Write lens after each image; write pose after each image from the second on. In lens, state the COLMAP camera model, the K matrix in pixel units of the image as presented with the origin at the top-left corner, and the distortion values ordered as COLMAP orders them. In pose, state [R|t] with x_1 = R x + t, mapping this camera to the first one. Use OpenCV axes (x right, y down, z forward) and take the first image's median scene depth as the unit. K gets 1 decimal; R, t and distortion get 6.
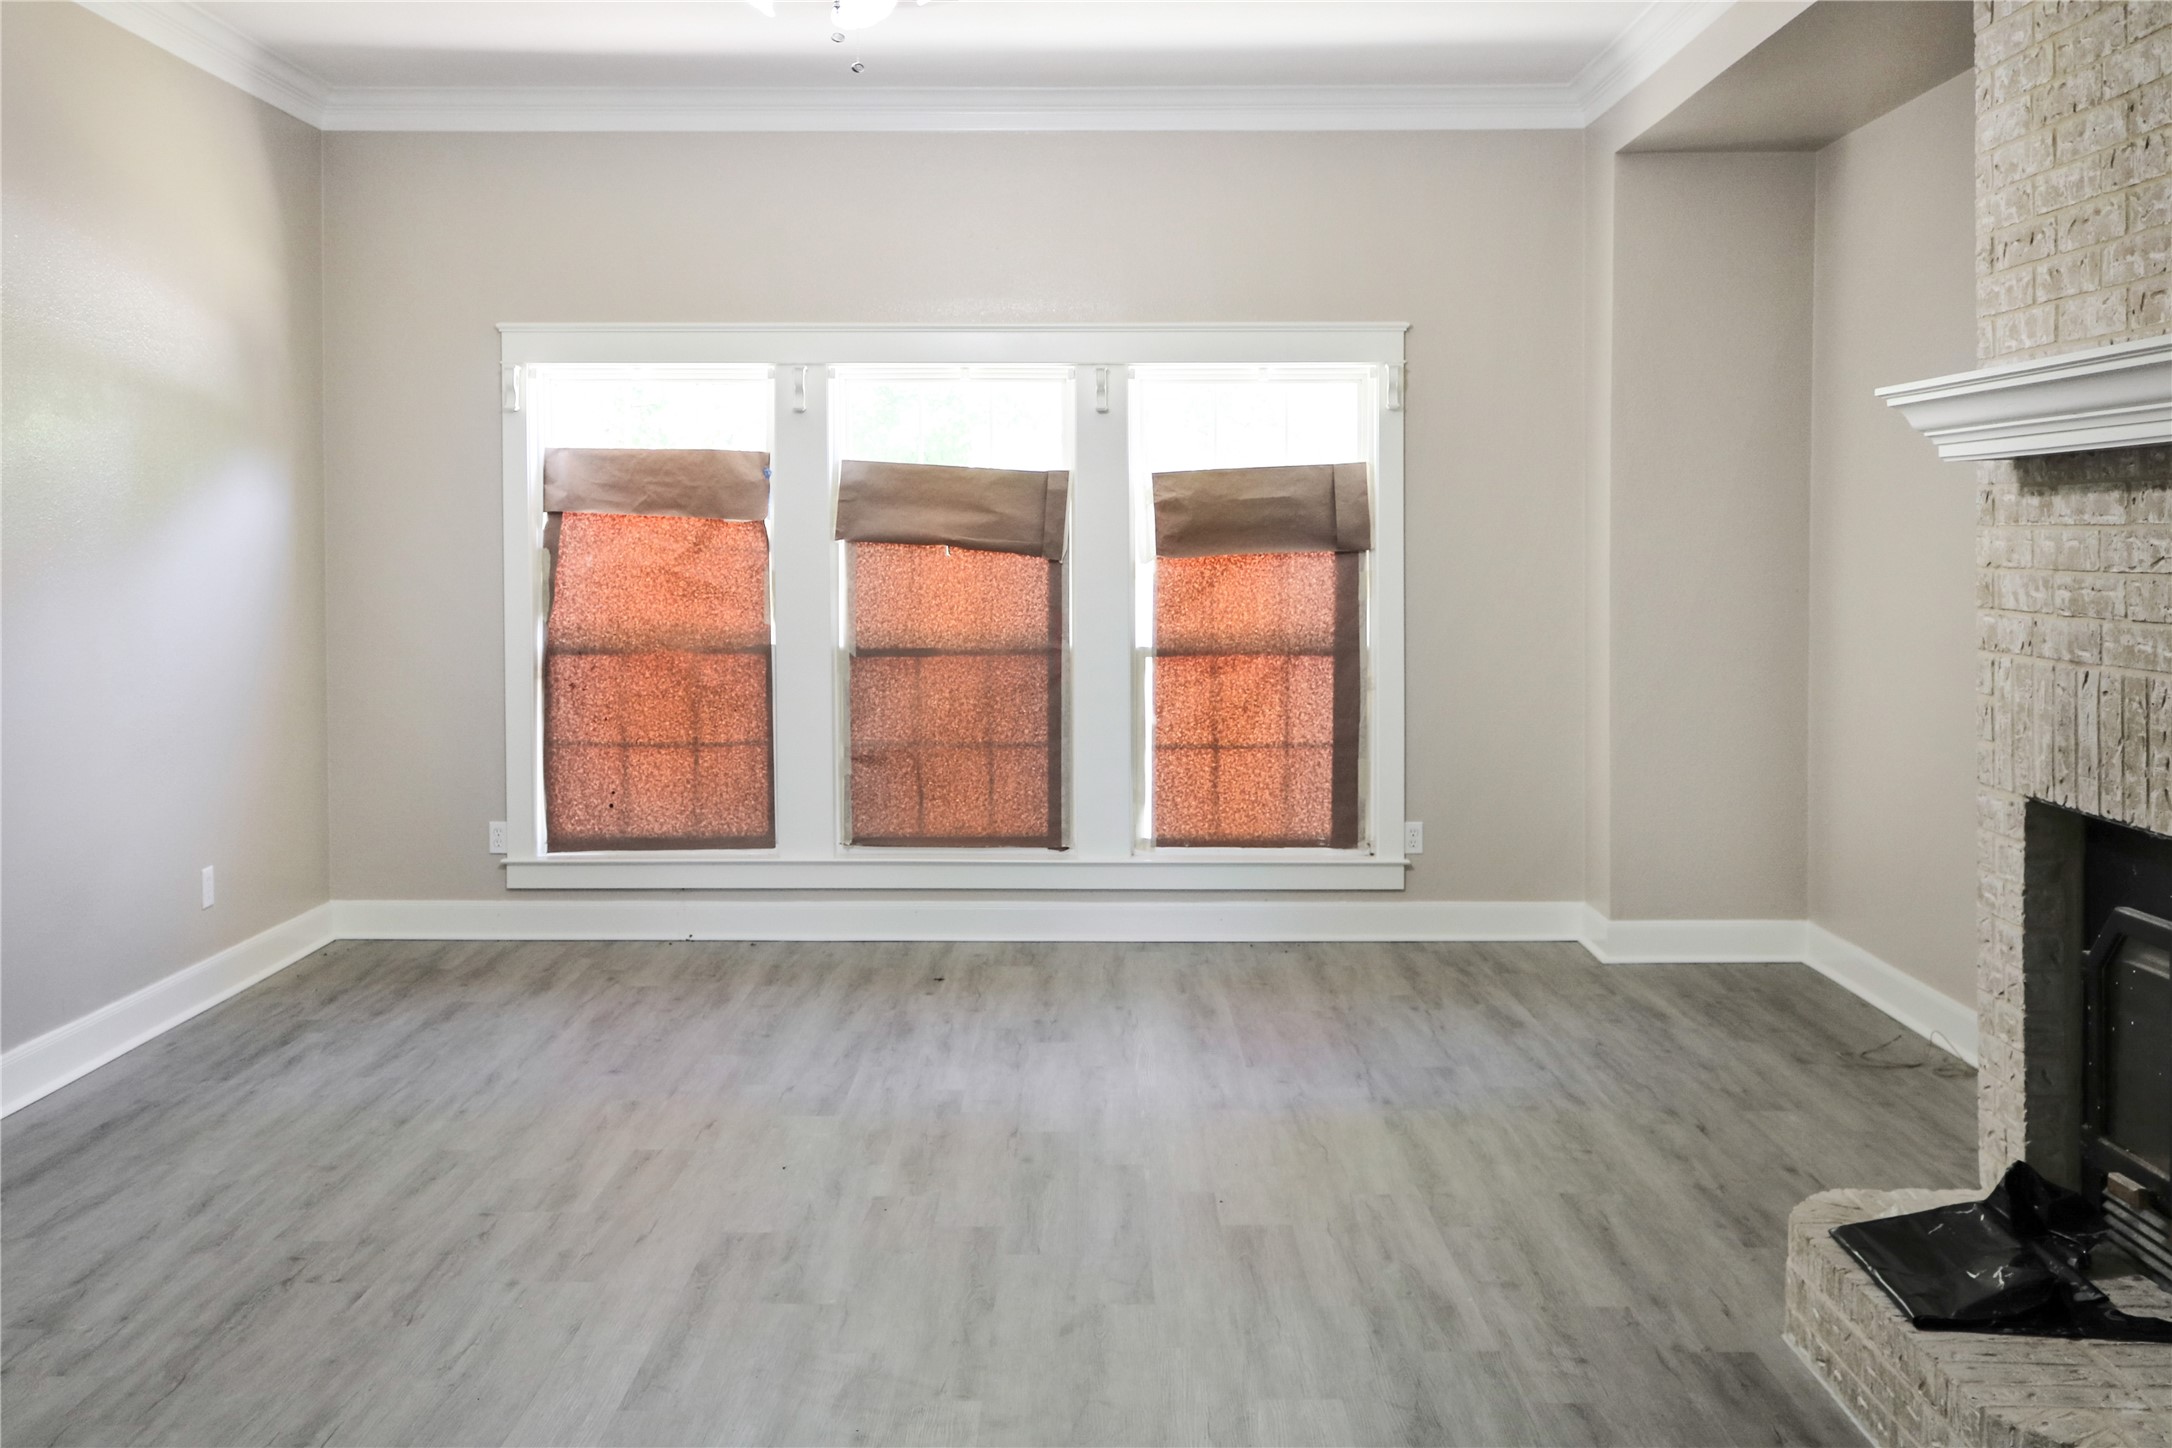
lens RADIAL K [[2140.9, 0, 1084.4], [0, 2140.9, 634.1], [0, 0, 1]] dist [0.005947, -0.001065]
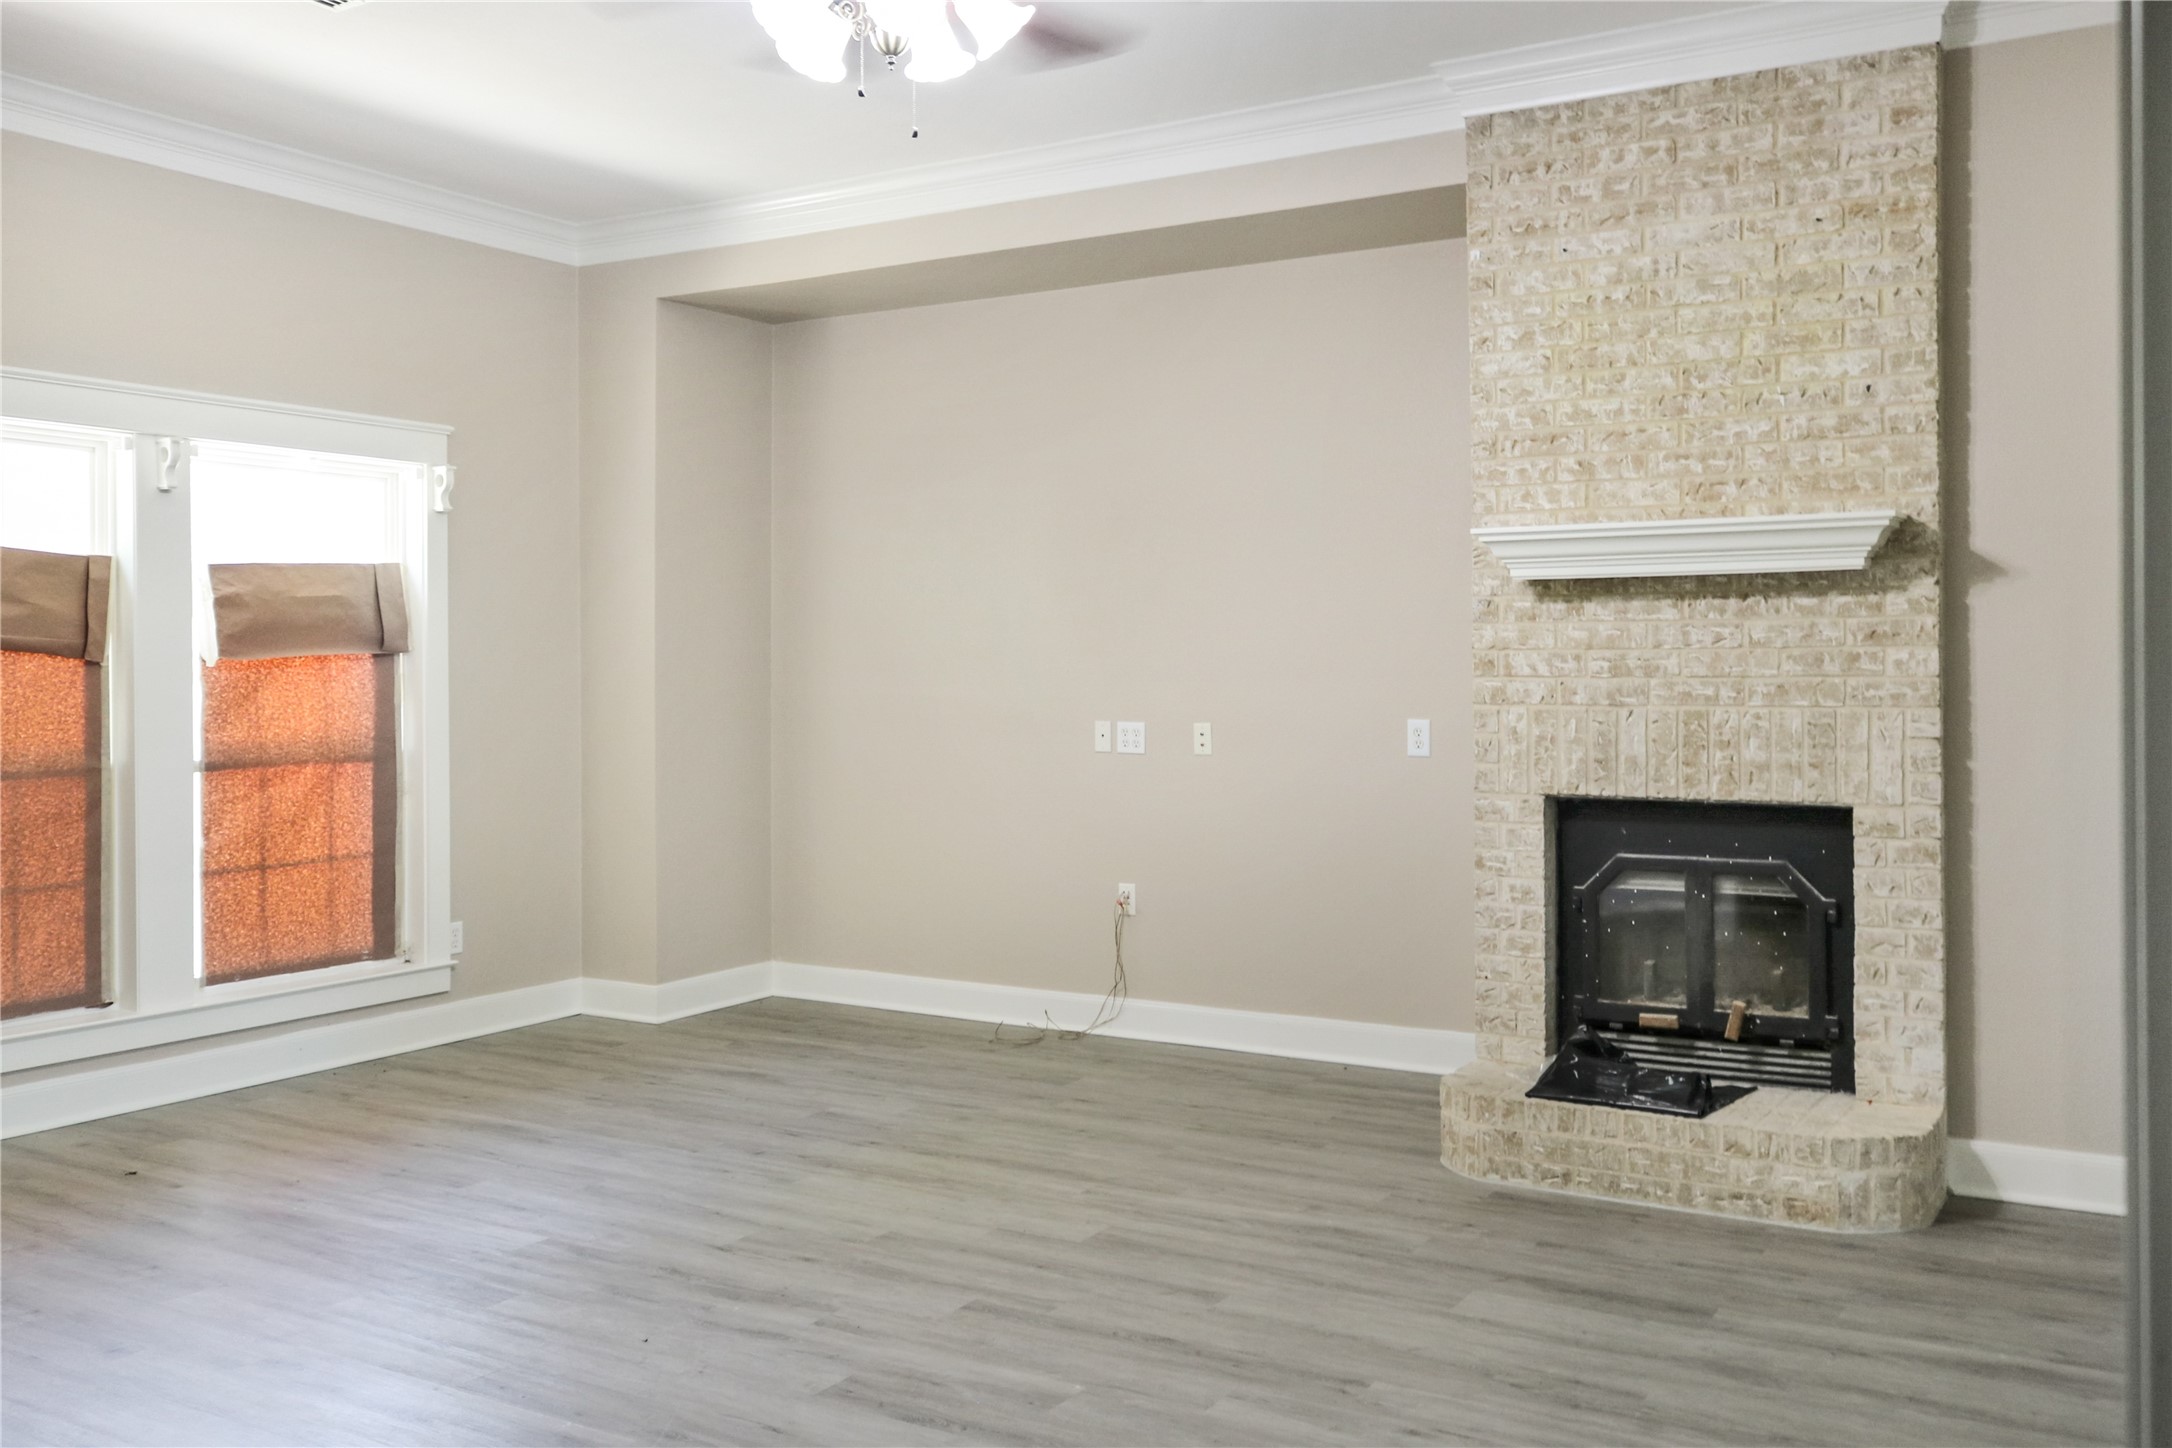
lens RADIAL K [[1876.4, 0, 1085.9], [0, 1876.4, 712.7], [0, 0, 1]] dist [0.006649, 0.008455]
pose [[0.509763, -0.021774, 0.860039, -0.450026], [0.041036, 0.999157, 0.000973, 0.000502], [-0.859335, 0.034797, 0.510227, 0.288331]]
